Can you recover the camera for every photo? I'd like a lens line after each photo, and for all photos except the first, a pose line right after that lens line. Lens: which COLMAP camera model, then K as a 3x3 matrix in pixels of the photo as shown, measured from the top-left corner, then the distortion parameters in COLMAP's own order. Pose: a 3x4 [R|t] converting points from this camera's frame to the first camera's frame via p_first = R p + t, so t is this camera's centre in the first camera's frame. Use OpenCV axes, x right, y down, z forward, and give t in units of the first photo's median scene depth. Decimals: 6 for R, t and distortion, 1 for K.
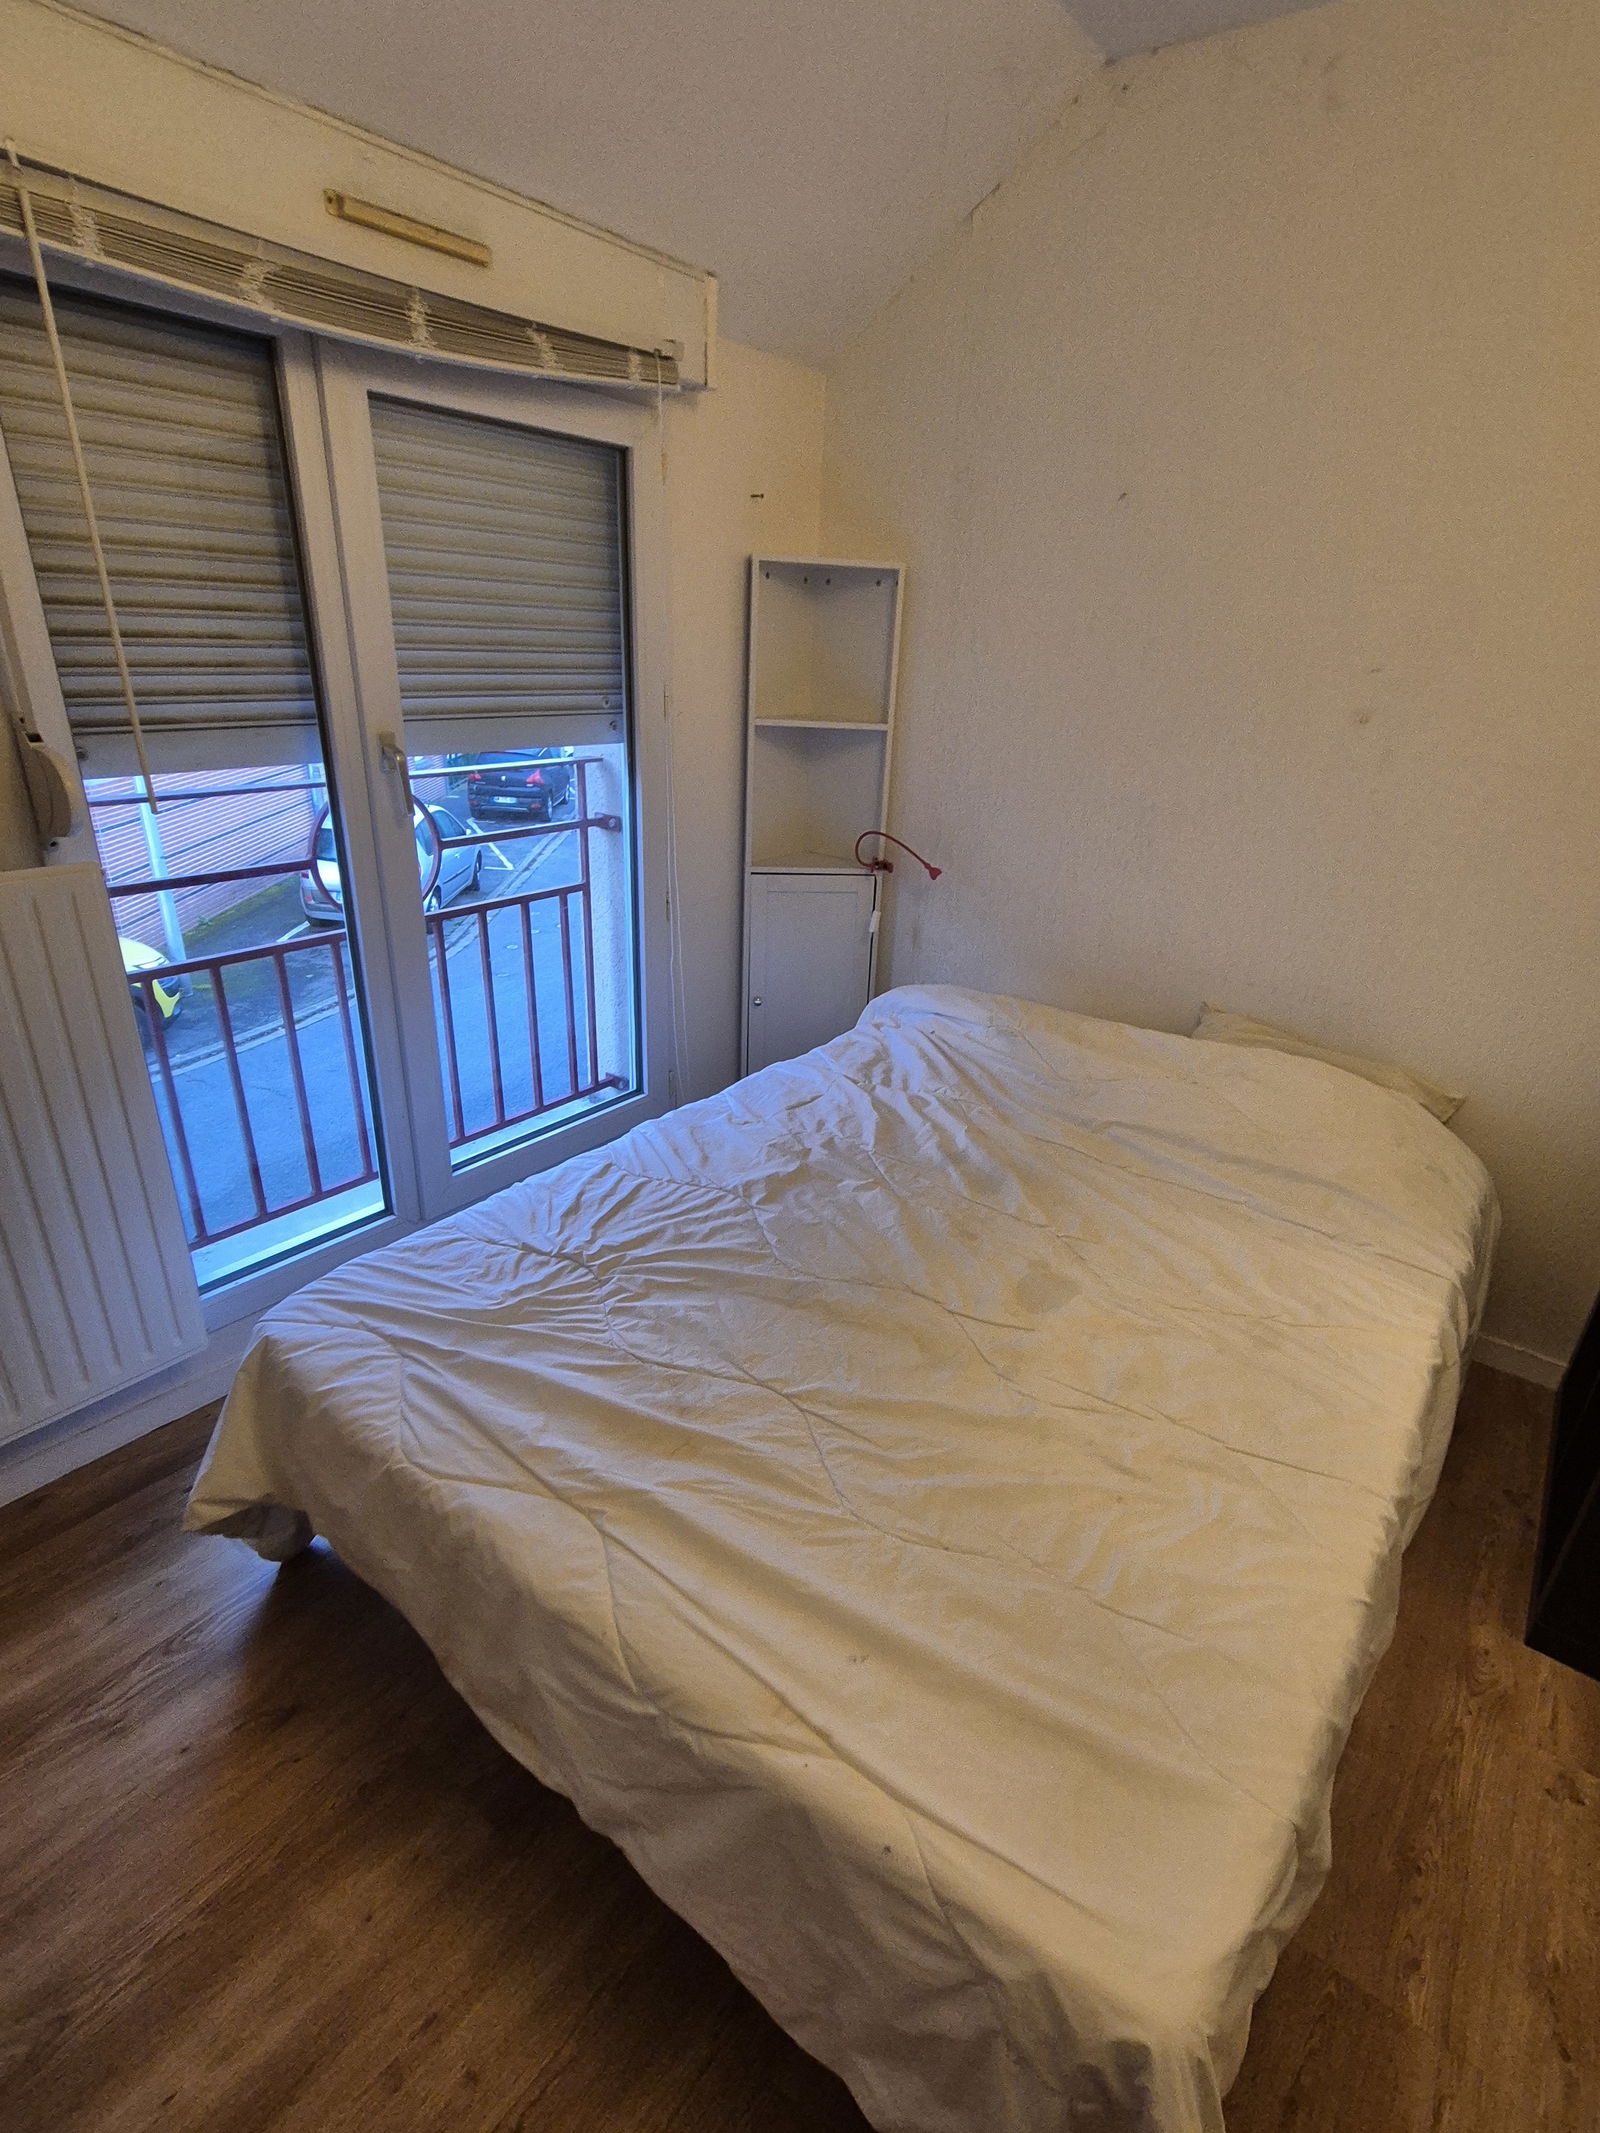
lens RADIAL K [[1035.9, 0, 804.3], [0, 1035.9, 1075.7], [0, 0, 1]] dist [-0.002569, 0.000390]
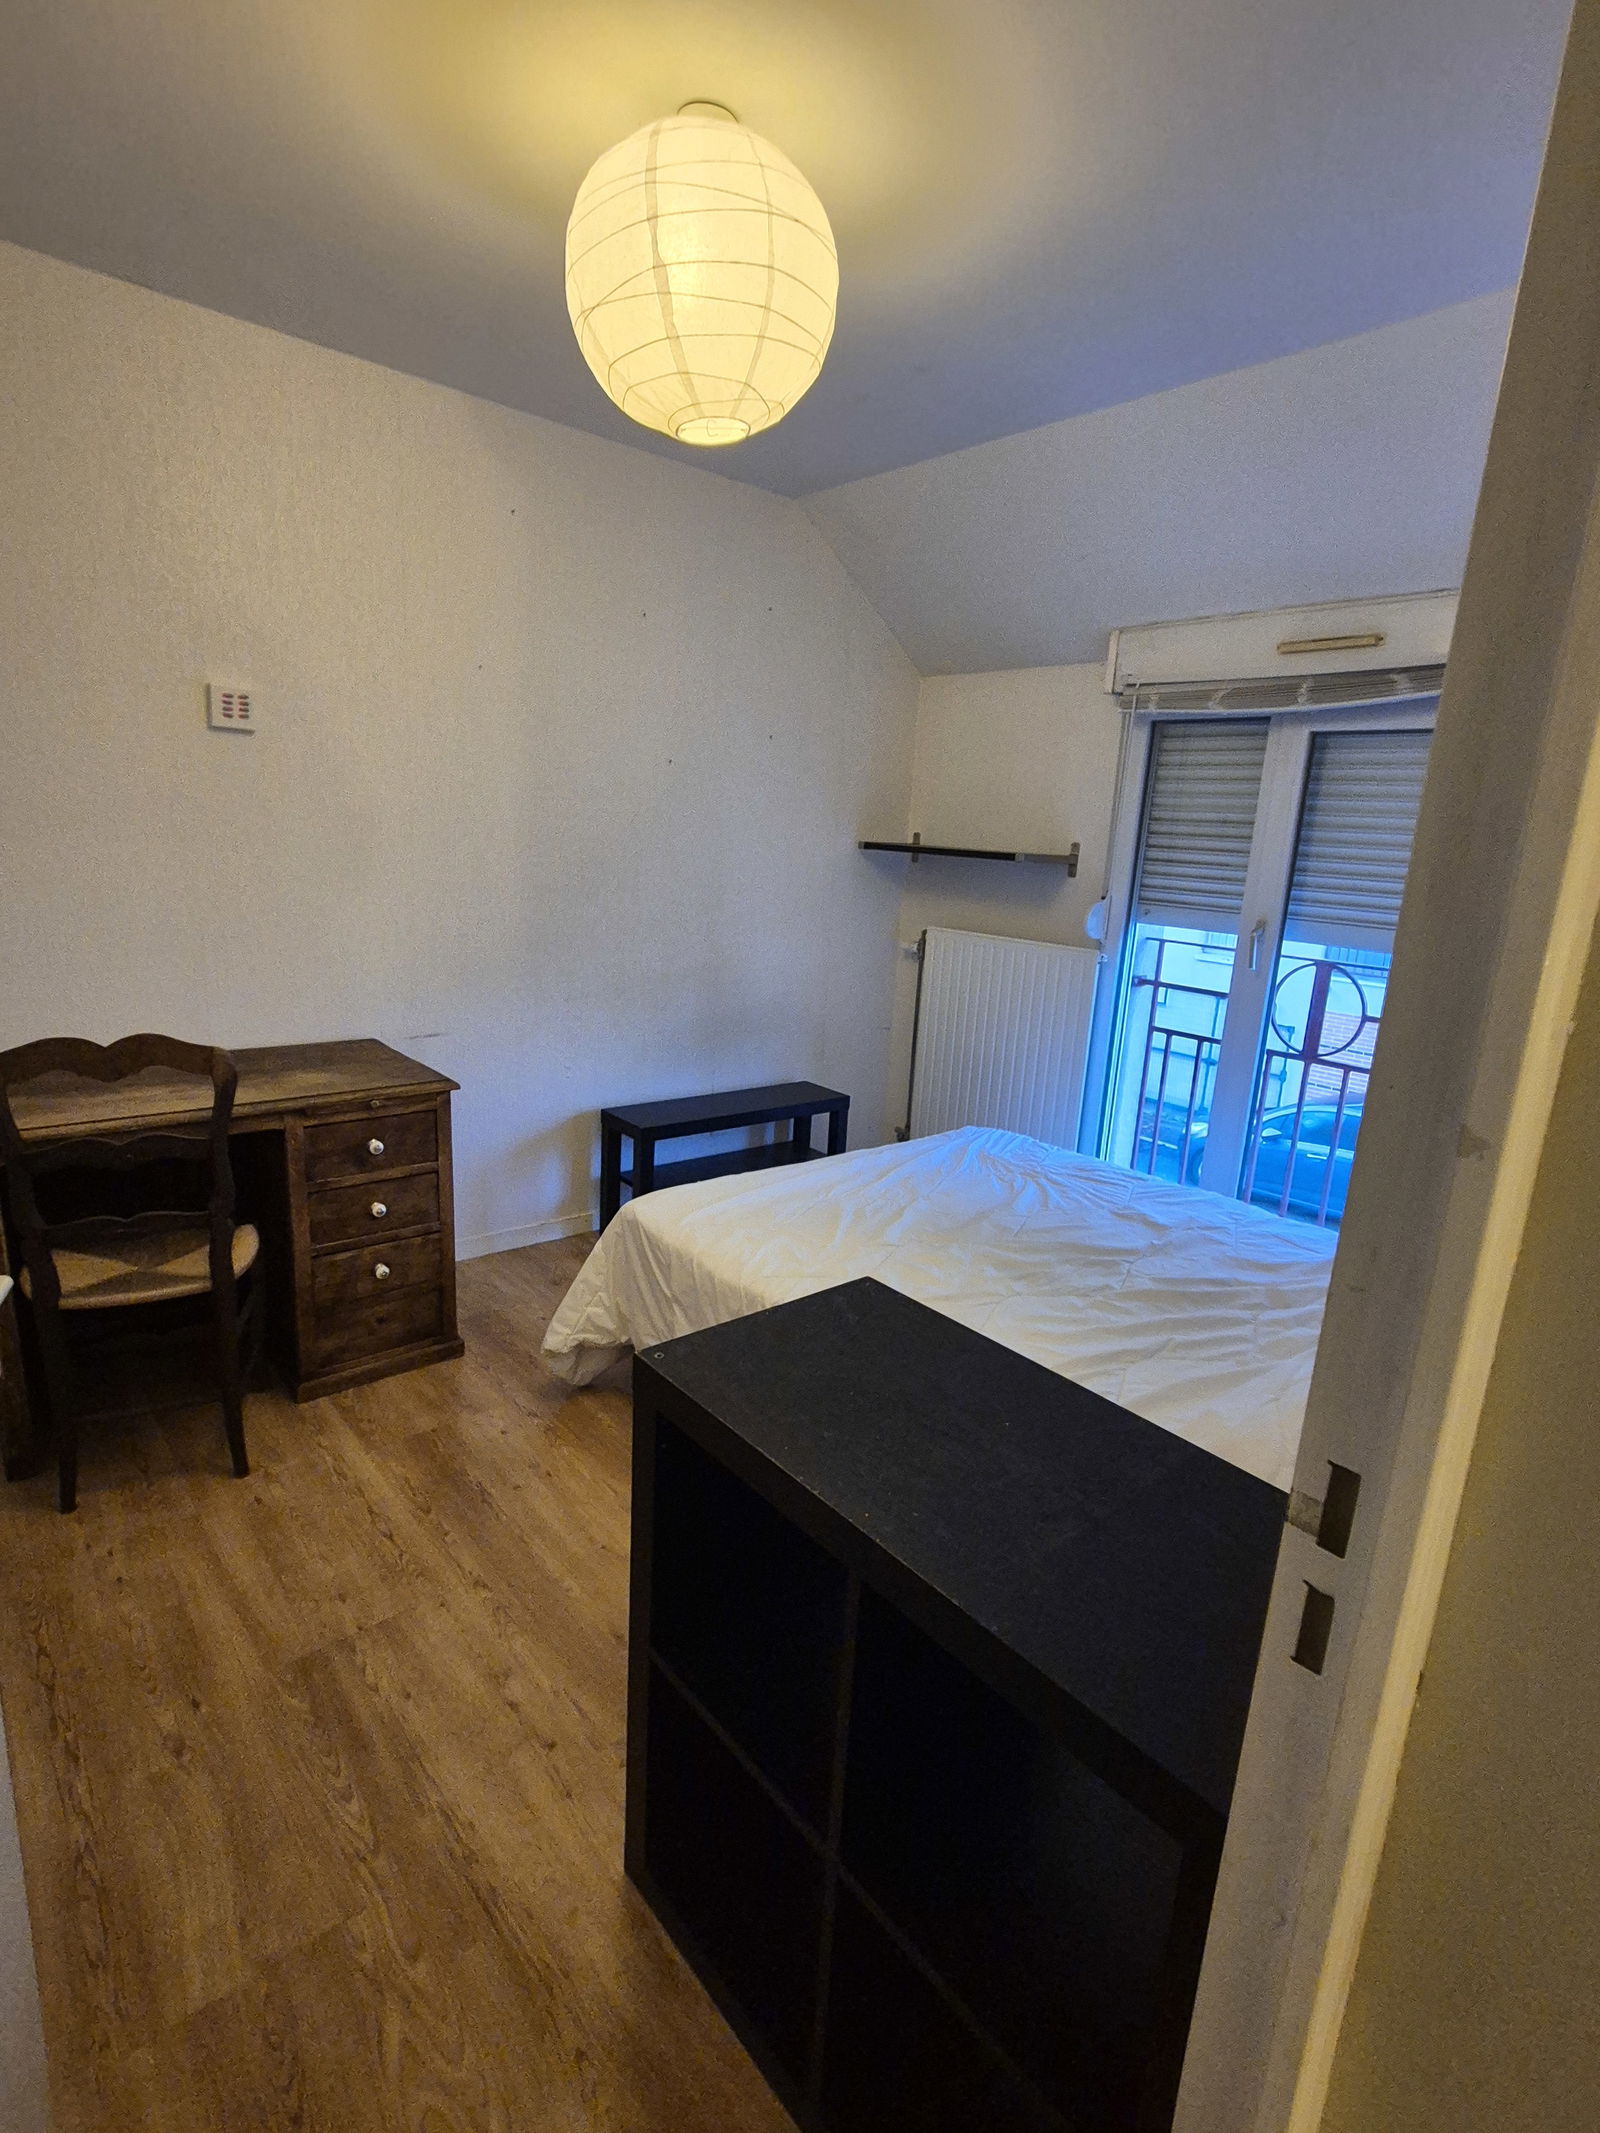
lens RADIAL K [[1035.9, 0, 804.3], [0, 1035.9, 1075.7], [0, 0, 1]] dist [-0.002569, 0.000390]
pose [[-0.198379, 0.172184, -0.964883, 1.510138], [-0.446921, 0.860256, 0.245399, -0.218444], [0.872300, 0.479908, -0.093704, 0.708078]]
